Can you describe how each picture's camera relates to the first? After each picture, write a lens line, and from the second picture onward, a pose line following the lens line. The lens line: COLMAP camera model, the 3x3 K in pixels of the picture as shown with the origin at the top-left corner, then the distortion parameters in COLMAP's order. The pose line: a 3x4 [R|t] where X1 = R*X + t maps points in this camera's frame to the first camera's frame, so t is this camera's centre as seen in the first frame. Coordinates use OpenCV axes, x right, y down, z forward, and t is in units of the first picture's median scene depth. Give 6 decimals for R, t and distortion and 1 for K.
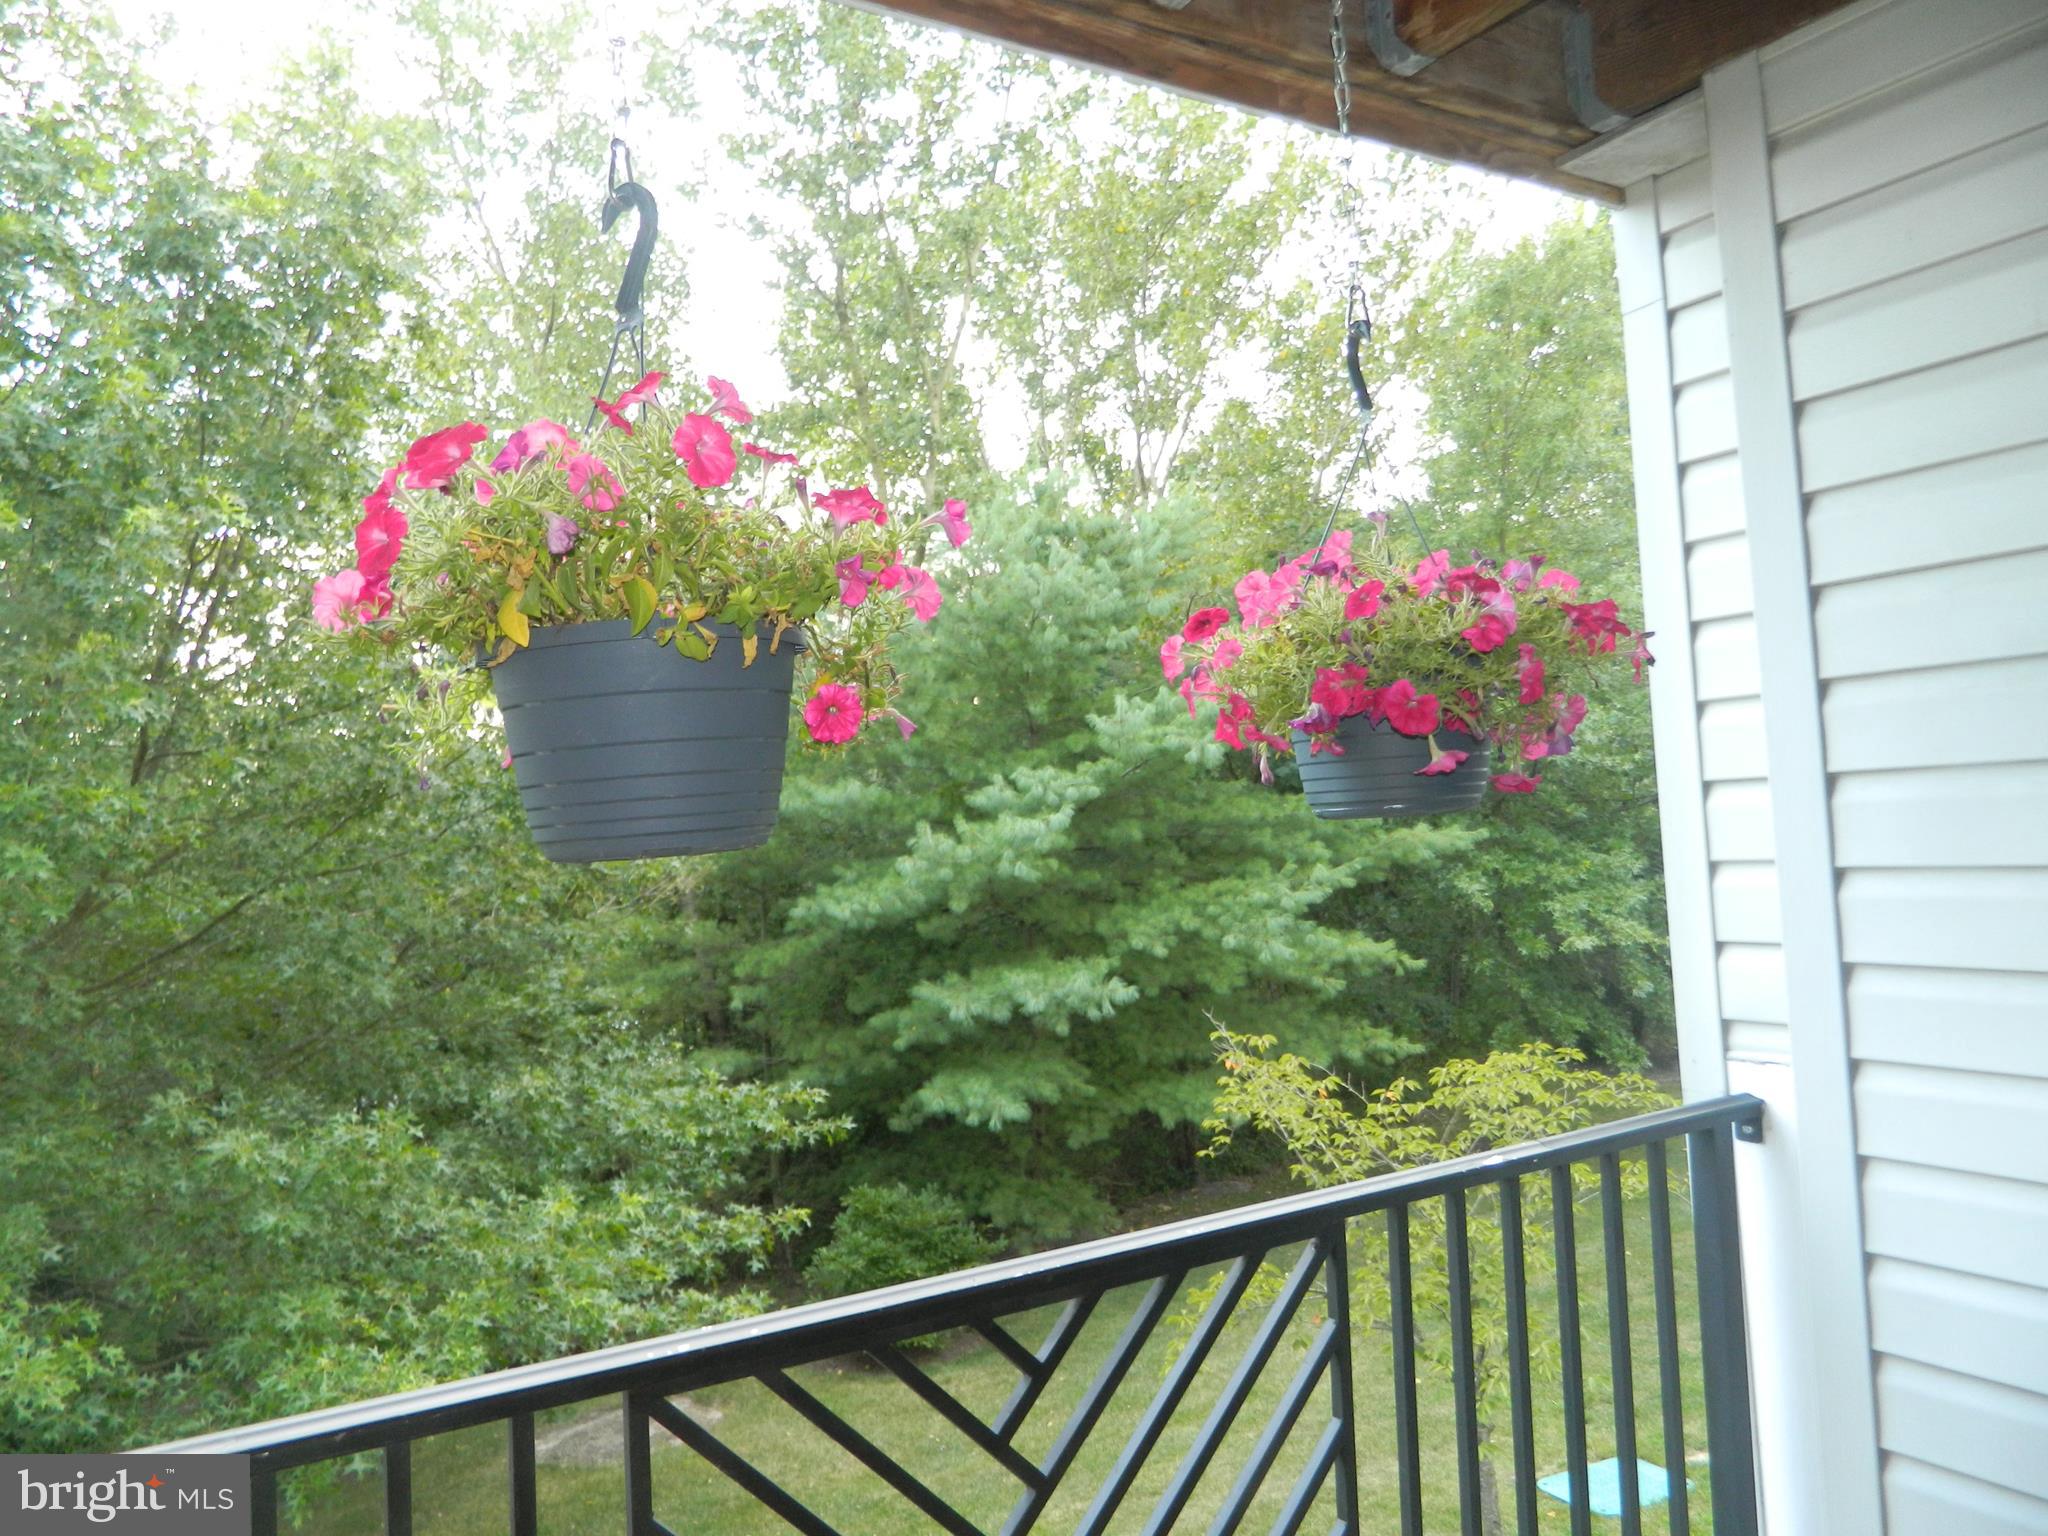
lens RADIAL K [[1510.6, 0, 1018.5], [0, 1510.6, 753.2], [0, 0, 1]] dist [0.008308, -0.012691]
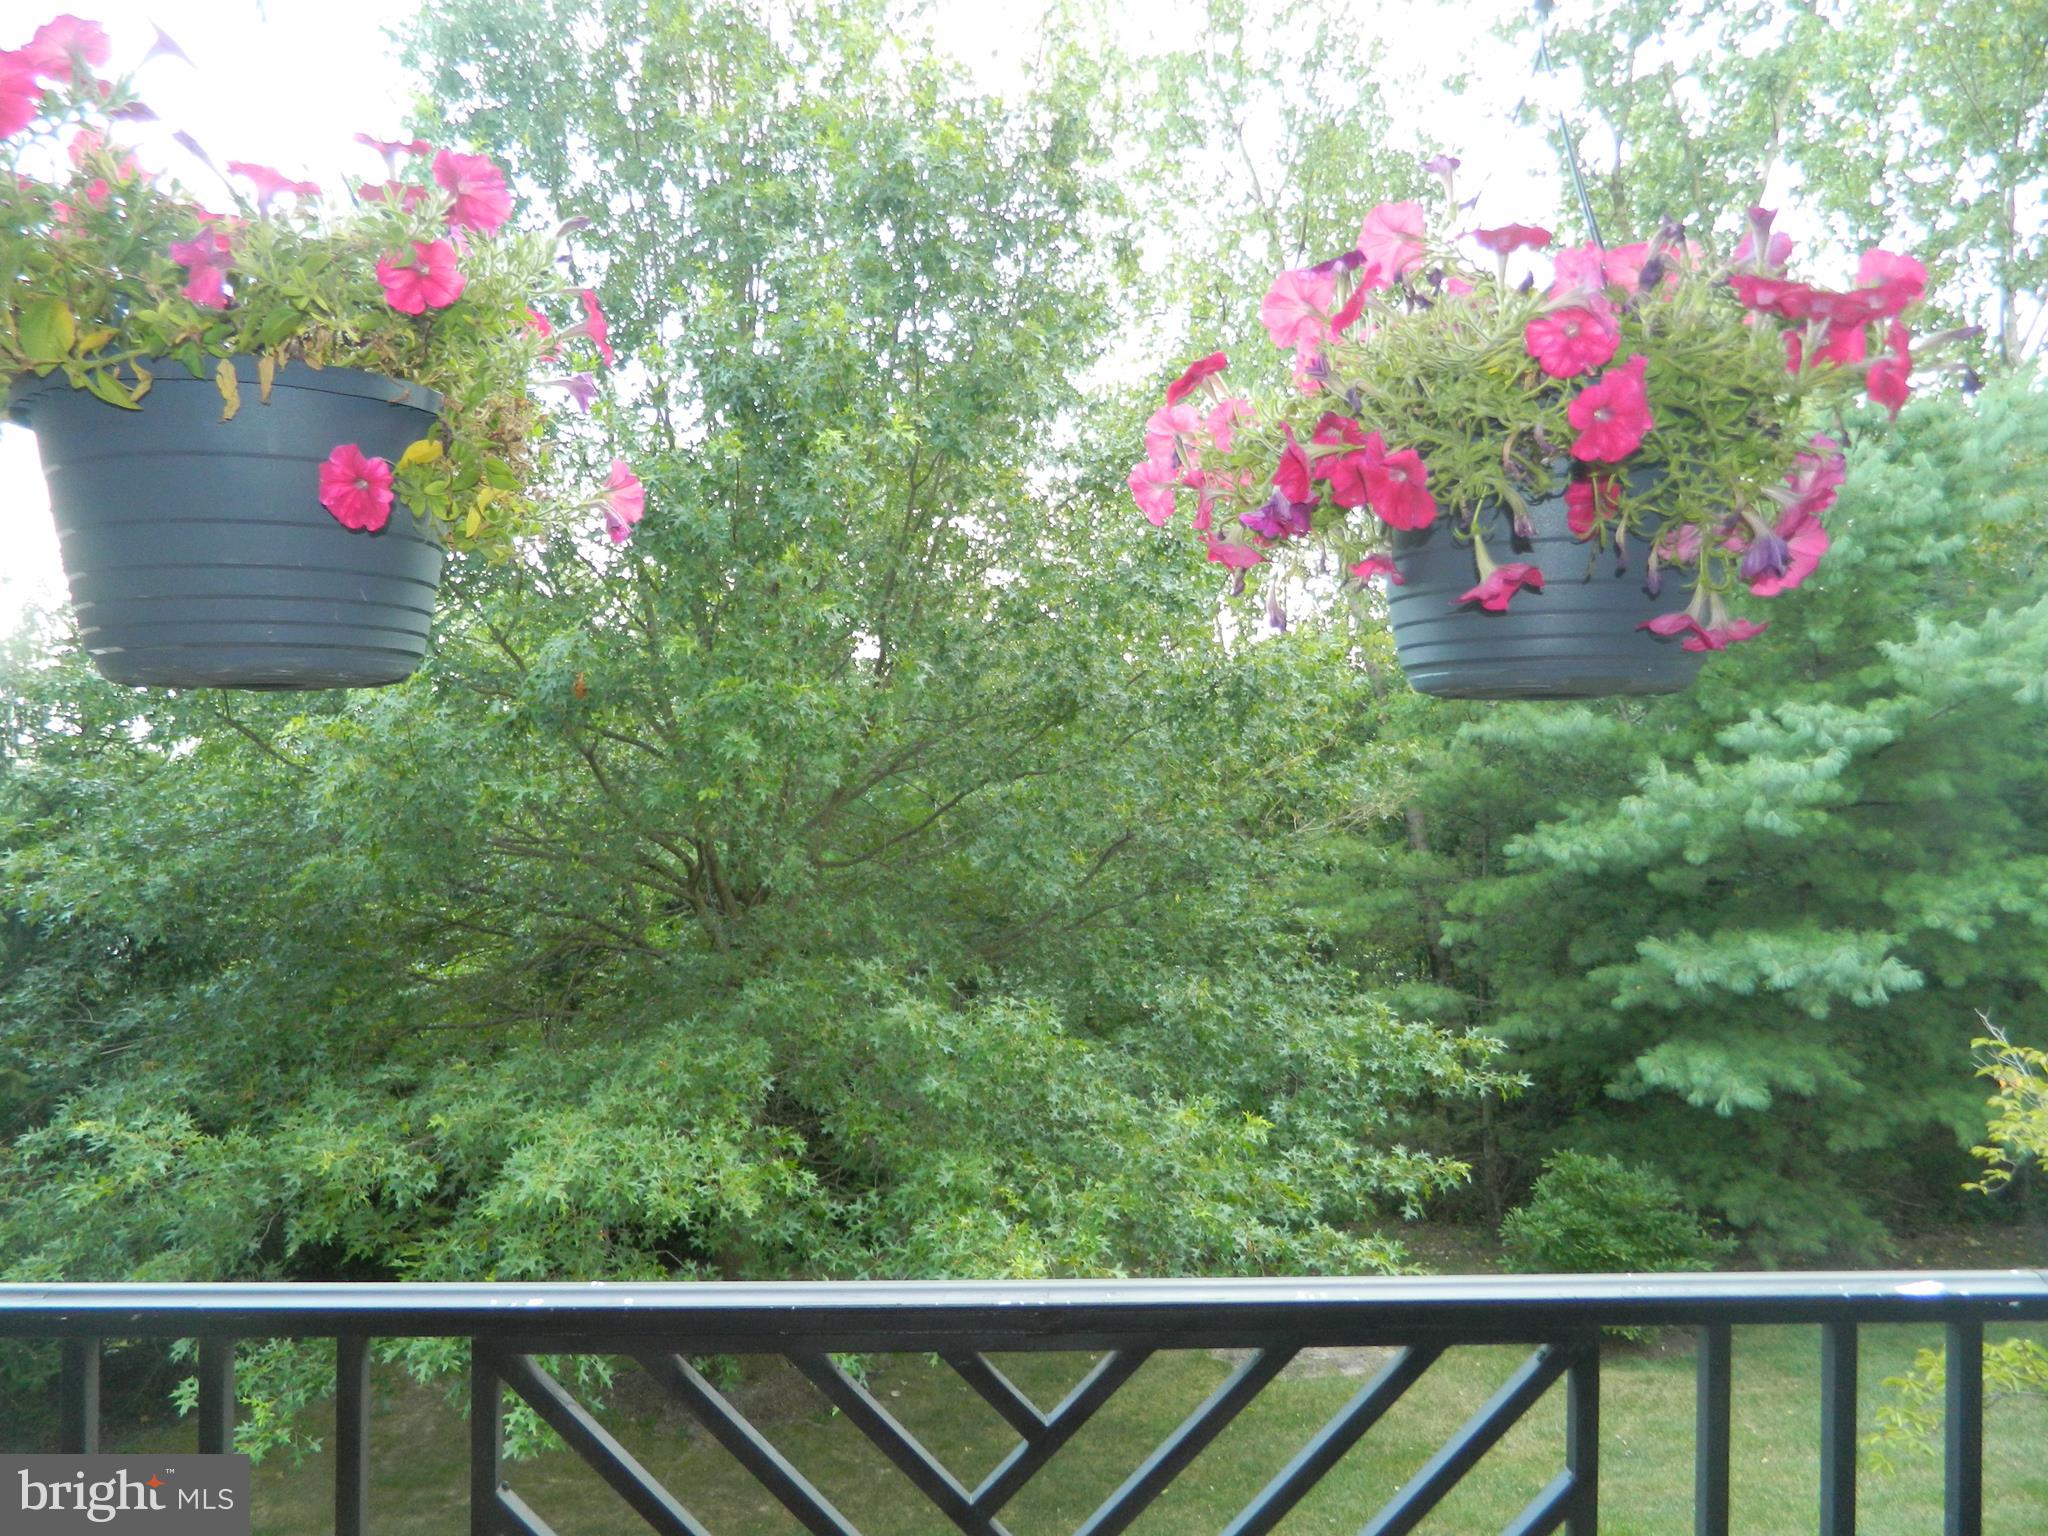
lens RADIAL K [[1515.4, 0, 1021.0], [0, 1515.4, 748.9], [0, 0, 1]] dist [0.003924, 0.003595]
pose [[0.875406, 0.050419, -0.480752, 0.038700], [-0.028850, 0.998222, 0.052156, 0.003669], [0.482527, -0.031788, 0.875304, 0.039658]]
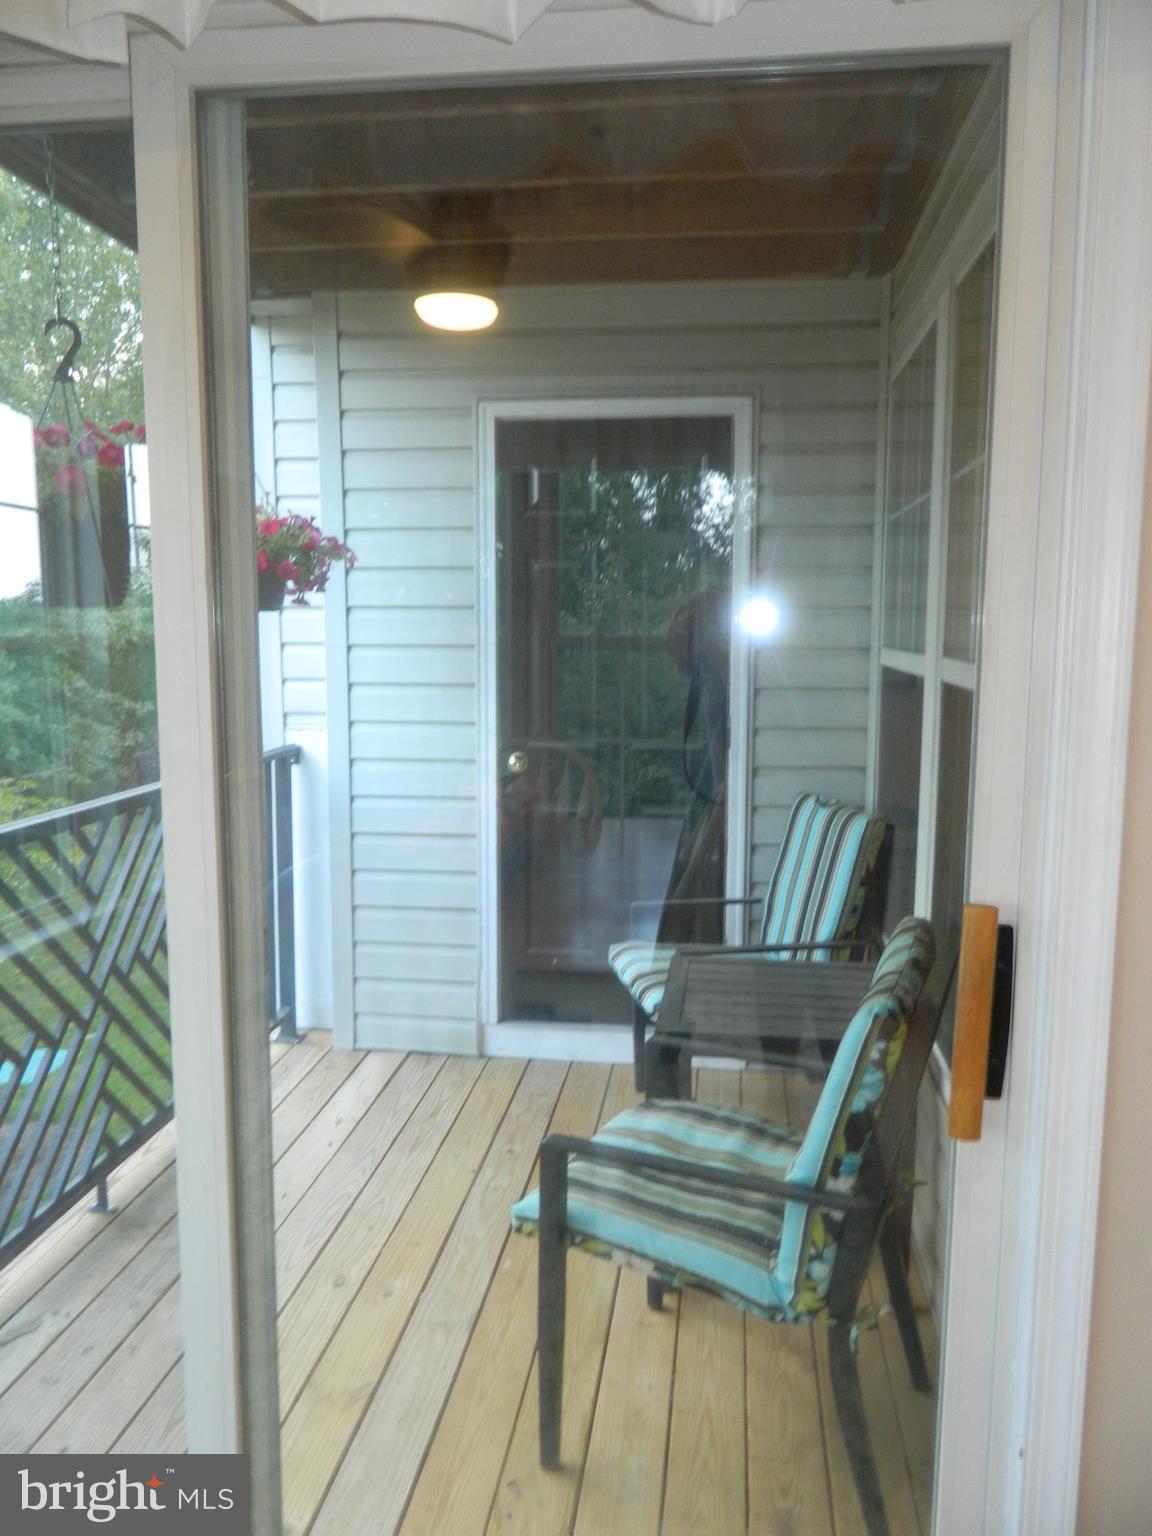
lens RADIAL K [[1132.9, 0, 580.5], [0, 1132.9, 759.7], [0, 0, 1]] dist [0.008308, -0.012691]
pose [[0.625598, -0.041427, 0.779045, -0.095401], [-0.075836, 0.990631, 0.113576, 0.003098], [-0.776451, -0.130133, 0.616595, -0.065906]]
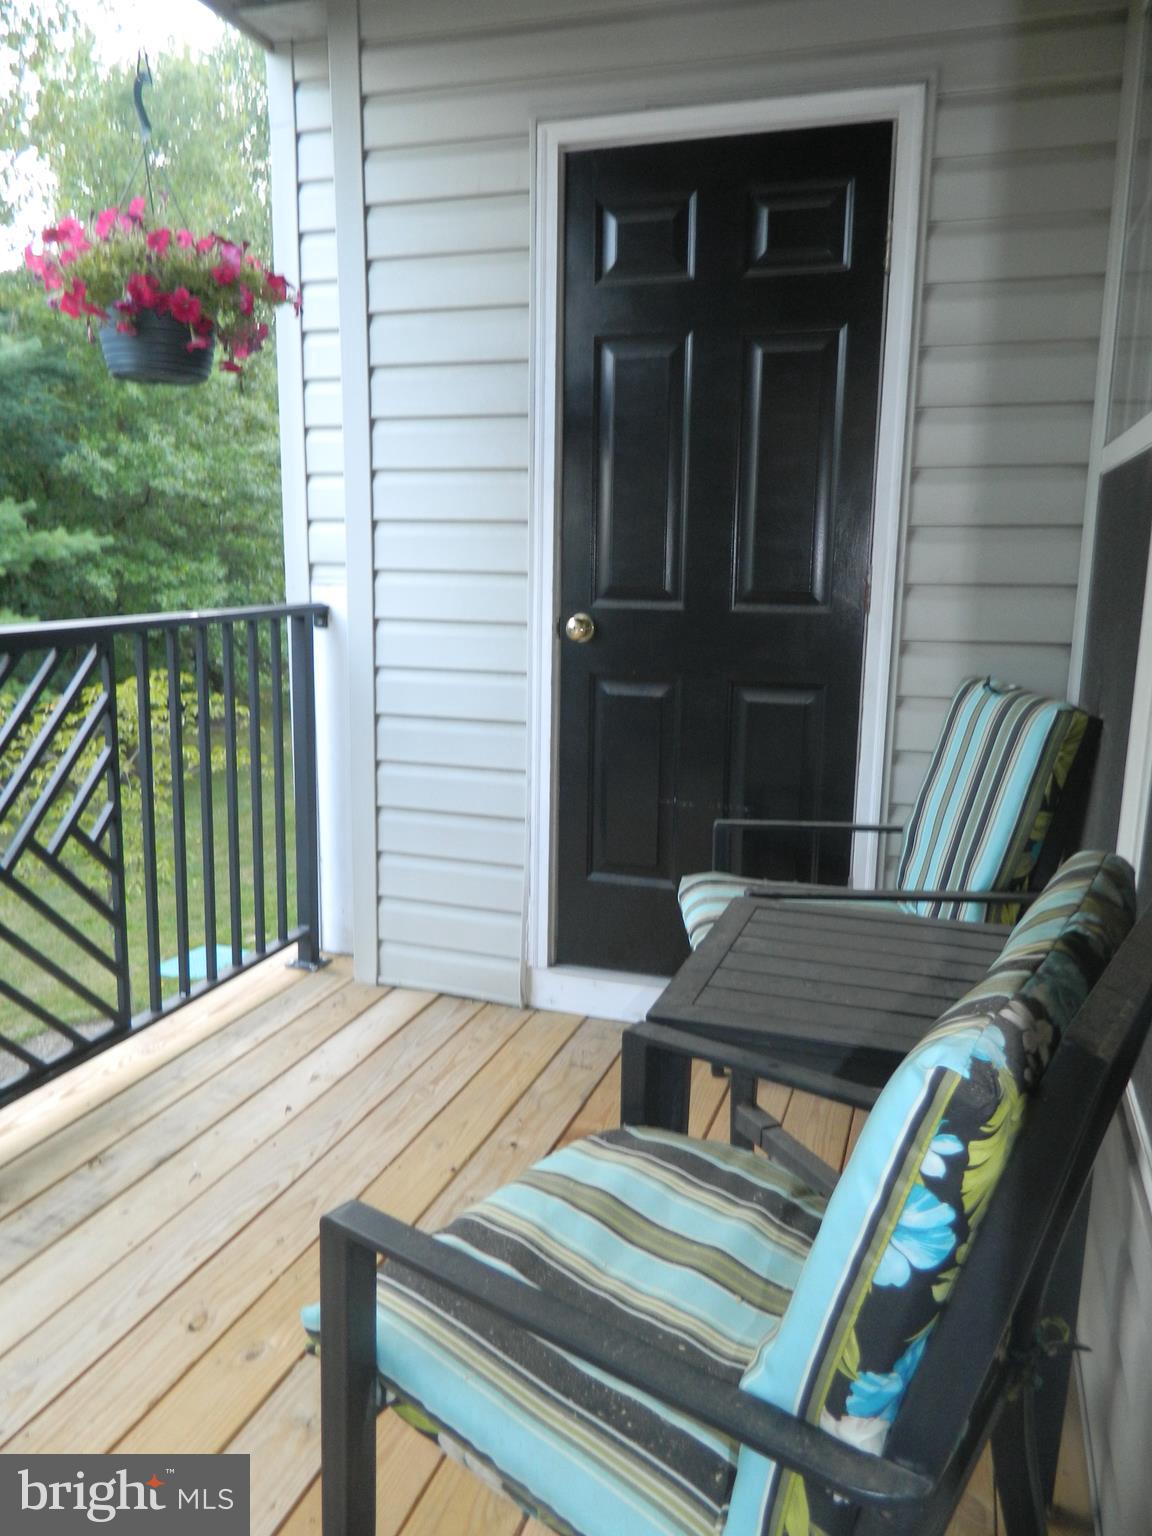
lens RADIAL K [[1132.9, 0, 580.5], [0, 1132.9, 759.7], [0, 0, 1]] dist [0.008308, -0.012691]
pose [[0.765209, -0.054418, 0.641478, -0.028180], [-0.089060, 0.977893, 0.189194, 0.019691], [-0.637592, -0.201903, 0.743446, -0.044084]]
